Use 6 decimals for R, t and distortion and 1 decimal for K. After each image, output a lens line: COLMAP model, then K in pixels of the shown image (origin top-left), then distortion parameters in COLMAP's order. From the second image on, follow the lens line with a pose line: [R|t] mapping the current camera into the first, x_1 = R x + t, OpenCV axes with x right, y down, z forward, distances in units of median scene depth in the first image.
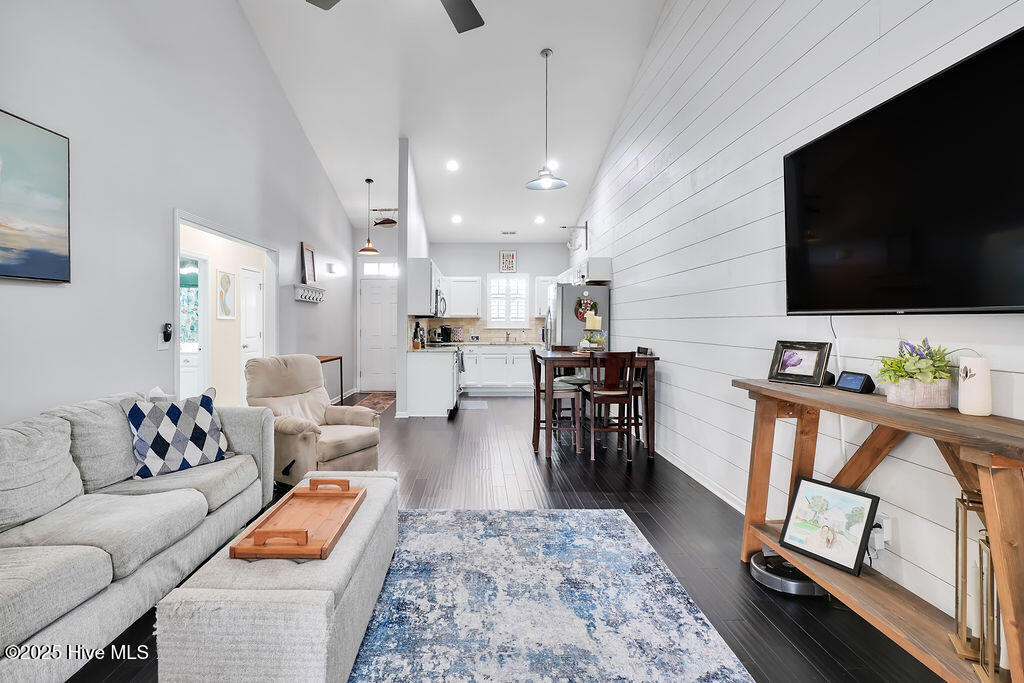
lens RADIAL K [[495.4, 0, 476.7], [0, 495.4, 323.5], [0, 0, 1]] dist [-0.003125, -0.000275]
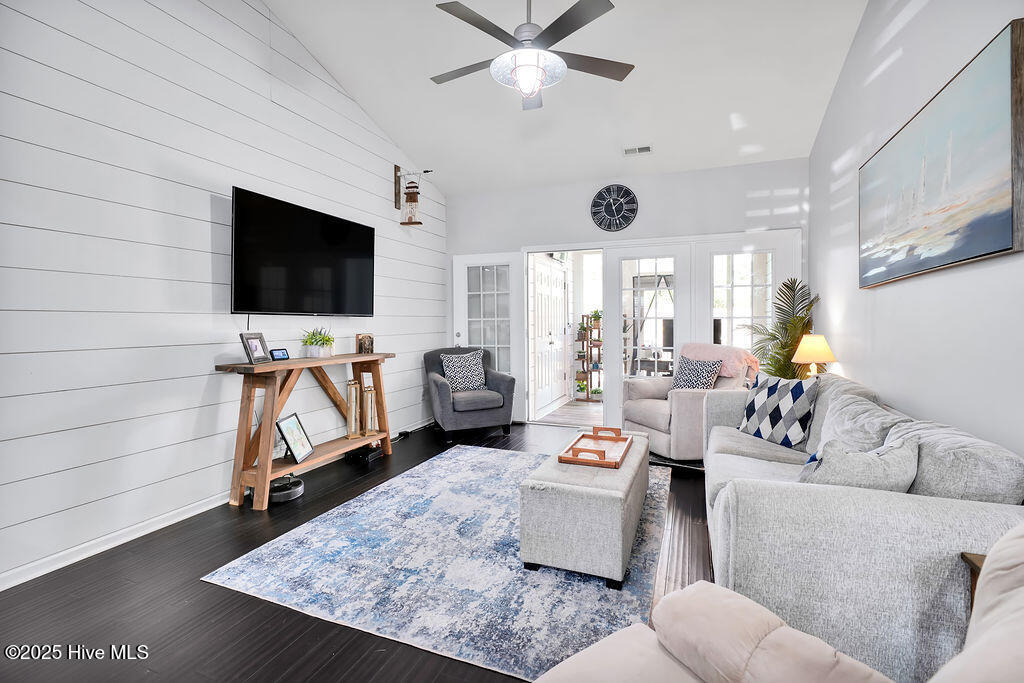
lens RADIAL K [[476.3, 0, 502.4], [0, 476.3, 330.9], [0, 0, 1]] dist [-0.019107, 0.006304]
pose [[-0.925192, -0.004463, 0.379473, -0.539398], [0.003558, 0.999785, 0.020433, 0.005820], [-0.379483, 0.020255, -0.924977, 2.134799]]
